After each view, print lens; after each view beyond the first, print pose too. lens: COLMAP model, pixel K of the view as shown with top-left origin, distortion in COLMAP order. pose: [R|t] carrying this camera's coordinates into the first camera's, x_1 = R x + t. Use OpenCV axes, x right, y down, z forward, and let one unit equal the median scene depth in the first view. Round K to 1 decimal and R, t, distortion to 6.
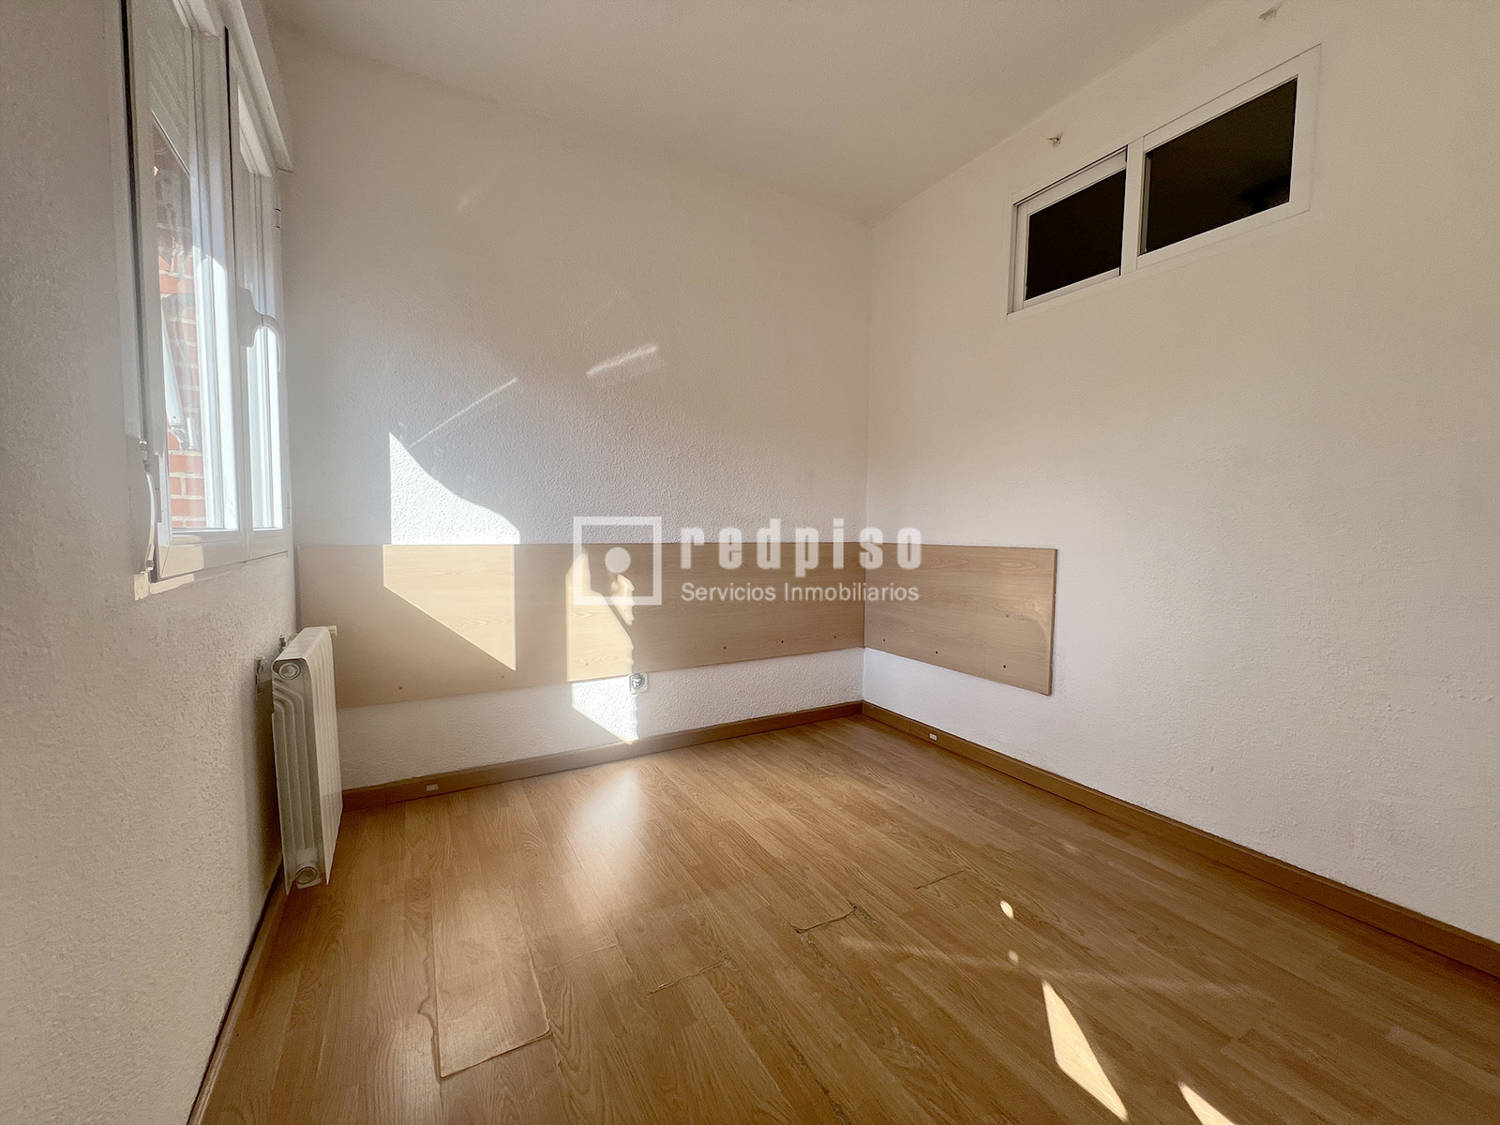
lens RADIAL K [[601.4, 0, 747.1], [0, 601.4, 563.1], [0, 0, 1]] dist [0.000331, 0.000111]
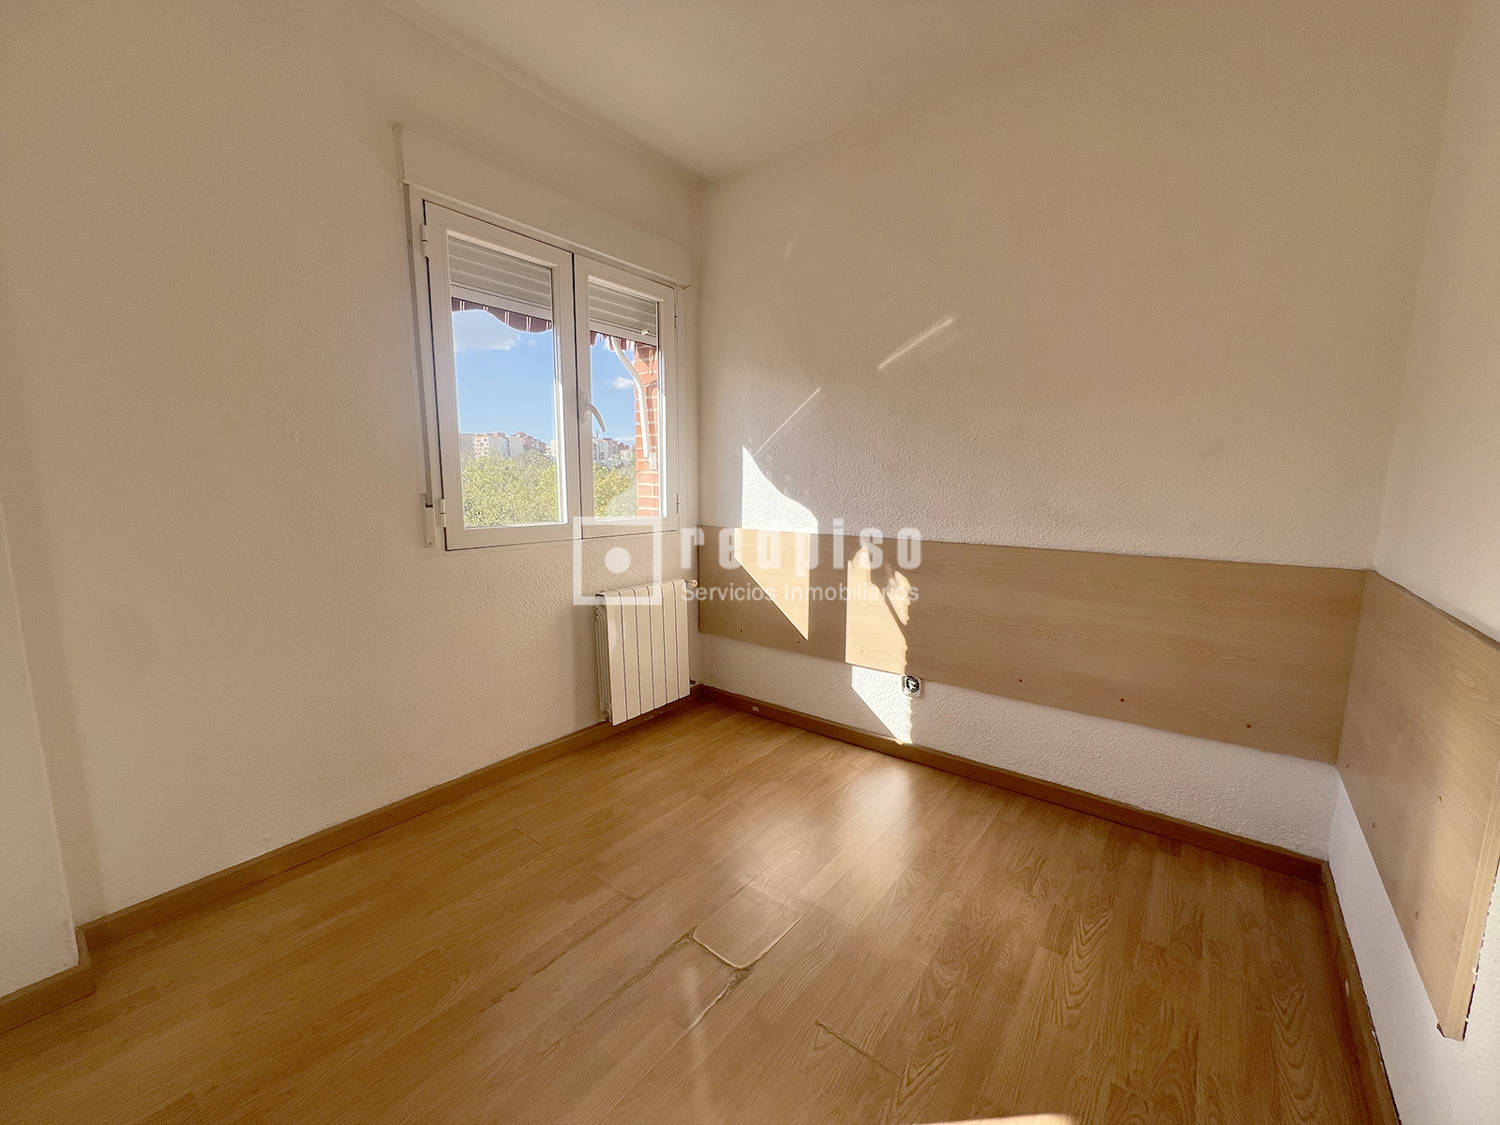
lens RADIAL K [[601.4, 0, 747.1], [0, 601.4, 563.1], [0, 0, 1]] dist [0.000331, 0.000111]
pose [[0.378180, 0.121369, -0.917741, 0.602920], [-0.055668, 0.992556, 0.108324, -0.087887], [0.924057, 0.010123, 0.382121, 0.412434]]
